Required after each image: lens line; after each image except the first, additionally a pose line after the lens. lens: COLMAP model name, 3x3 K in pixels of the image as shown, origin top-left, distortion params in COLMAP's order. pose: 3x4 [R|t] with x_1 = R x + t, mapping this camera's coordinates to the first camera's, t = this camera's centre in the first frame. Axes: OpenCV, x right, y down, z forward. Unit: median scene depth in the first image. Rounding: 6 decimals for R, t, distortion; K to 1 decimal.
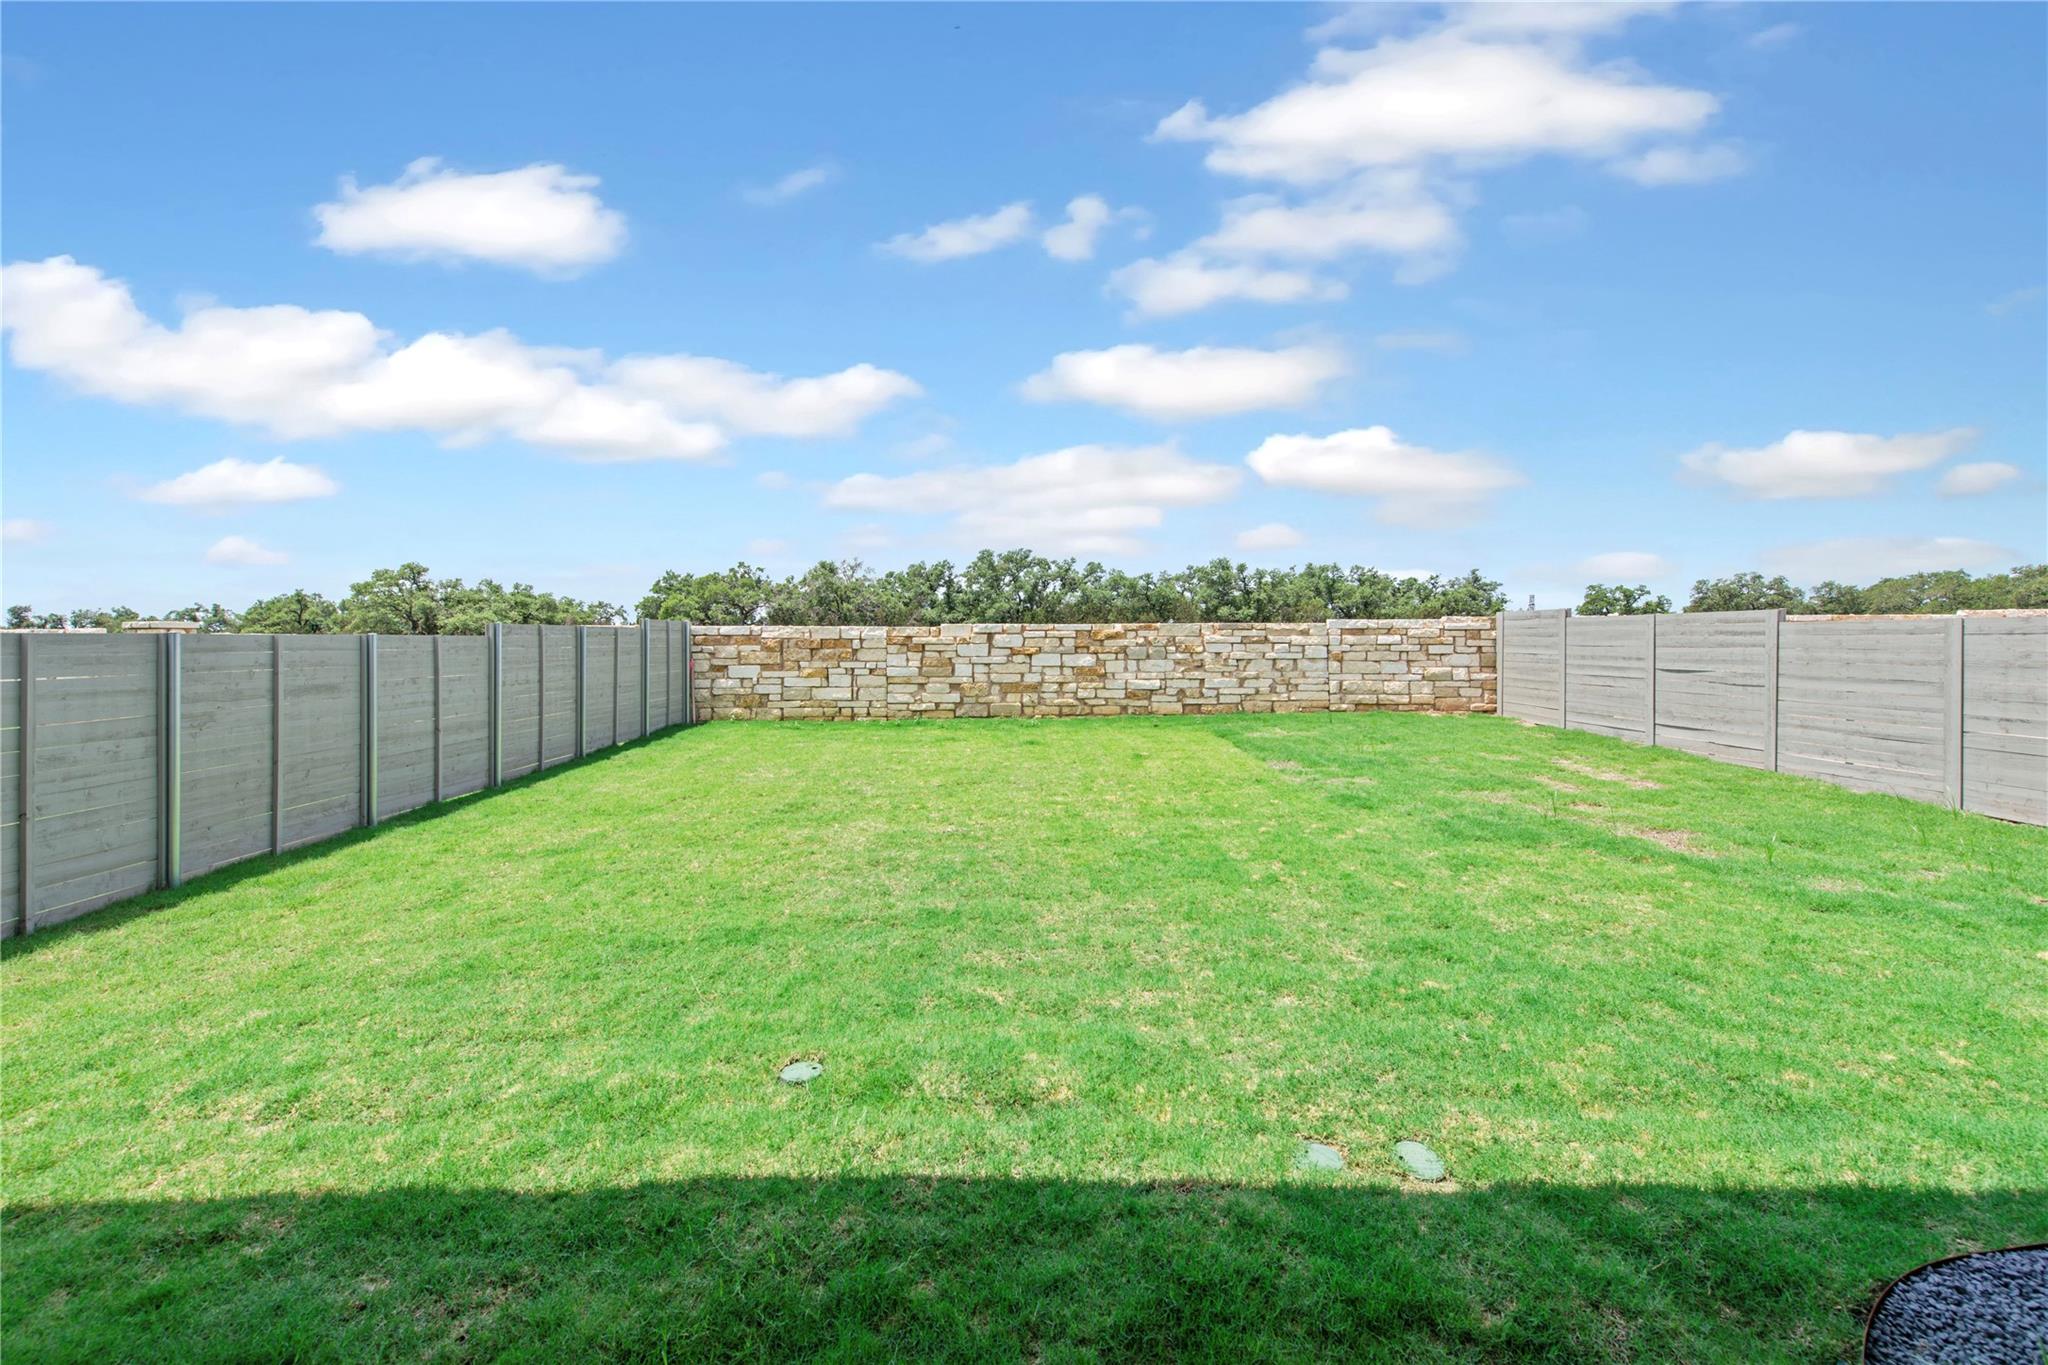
lens RADIAL K [[820.1, 0, 1030.5], [0, 820.1, 635.4], [0, 0, 1]] dist [0.002720, 0.000065]
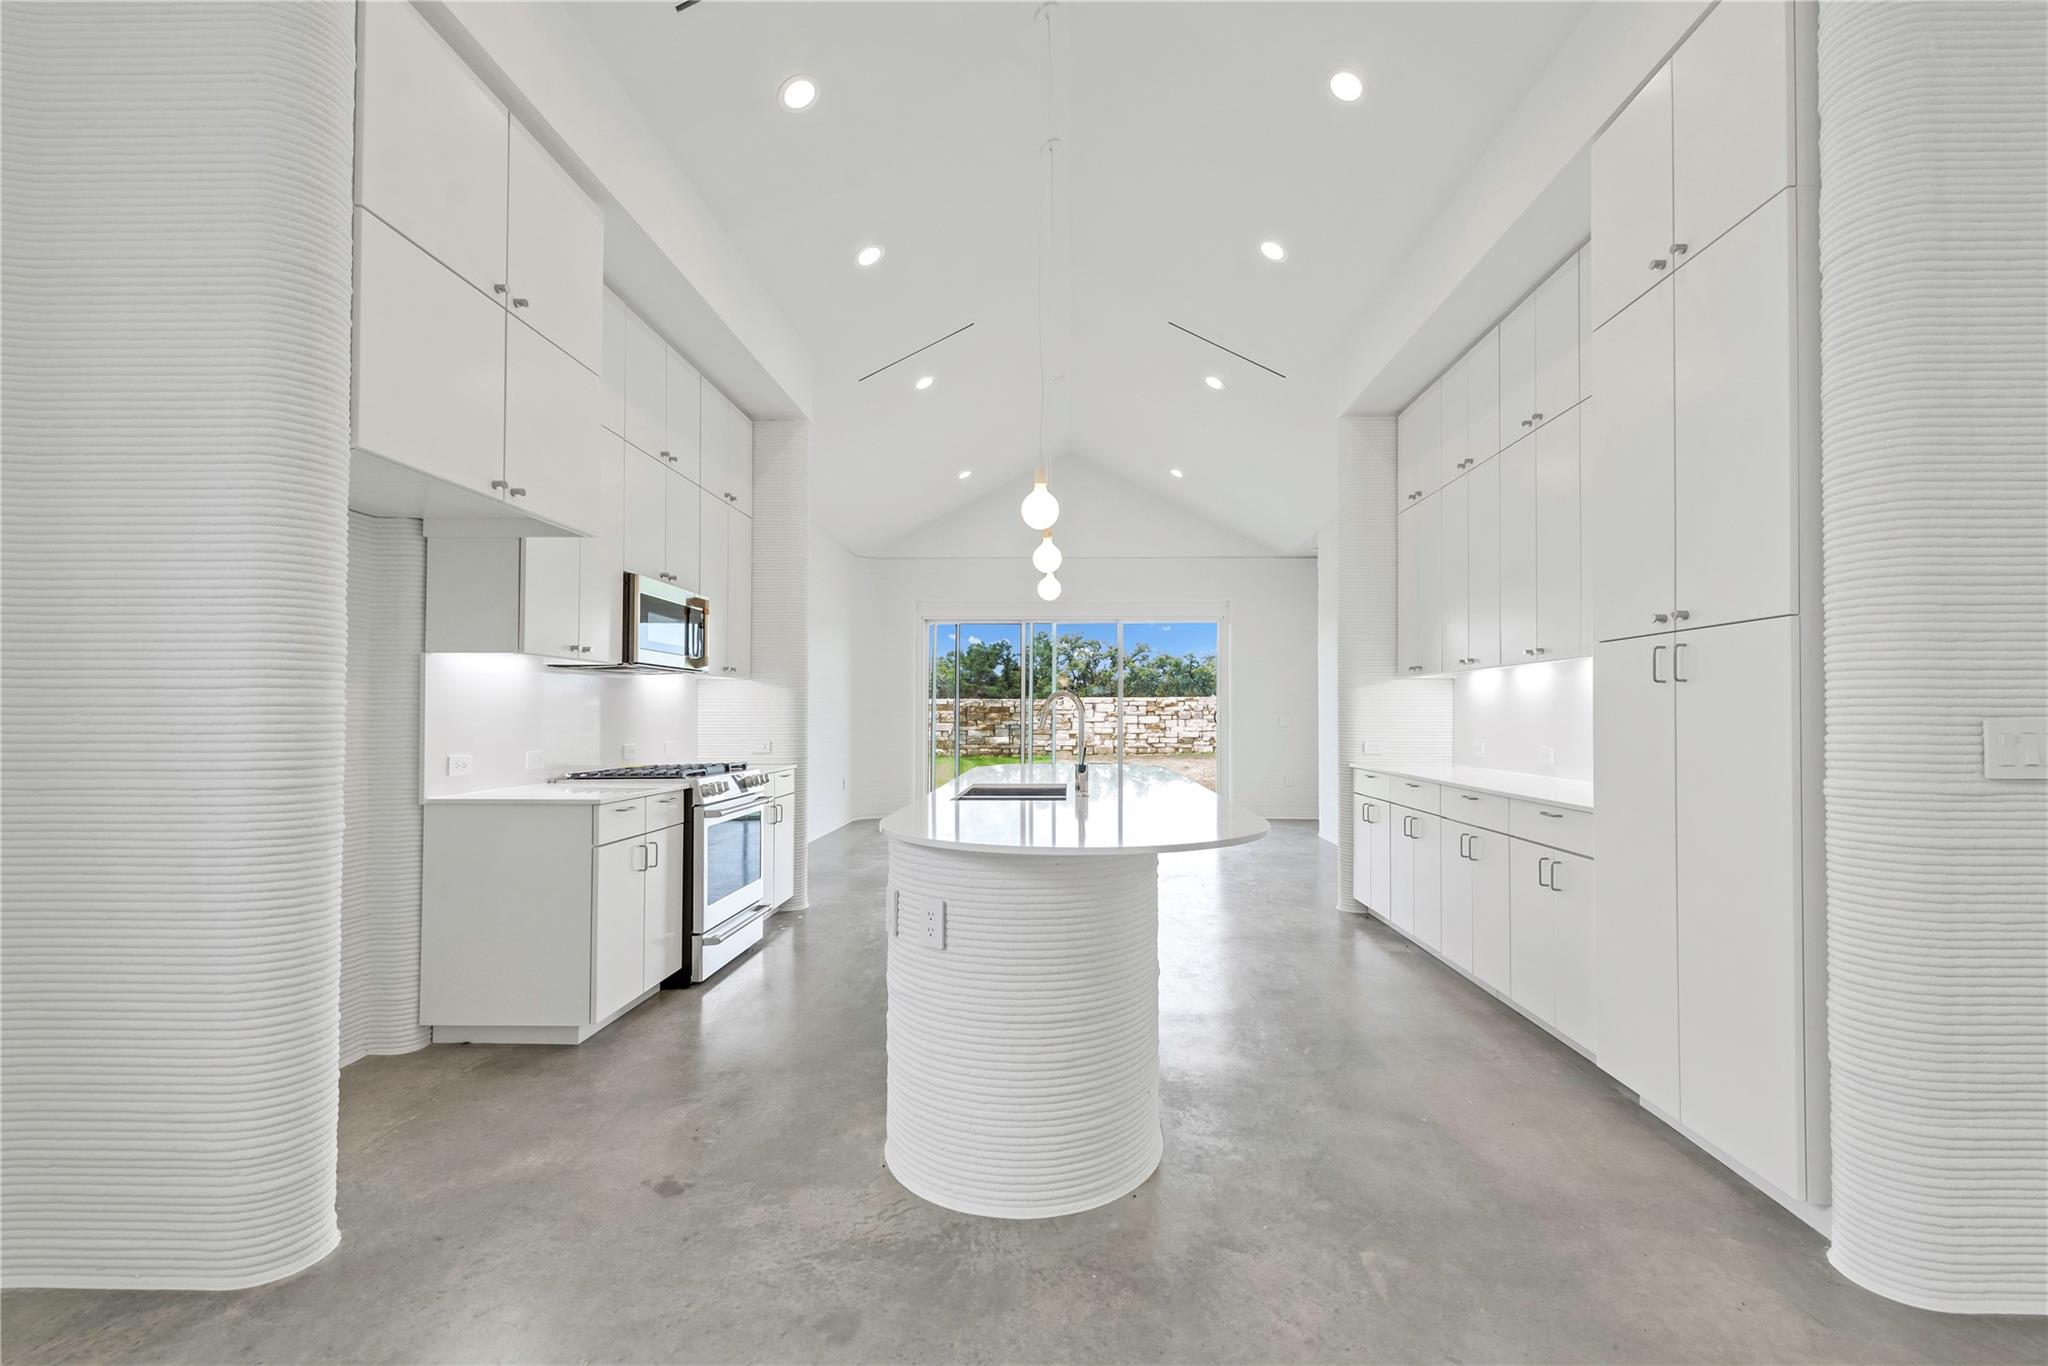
lens RADIAL K [[846.9, 0, 1037.1], [0, 846.9, 701.2], [0, 0, 1]] dist [0.009142, -0.000538]
pose [[0.999267, -0.002499, -0.038196, -0.097721], [0.002033, 0.999923, -0.012228, 0.013599], [0.038223, 0.012142, 0.999195, -0.686502]]
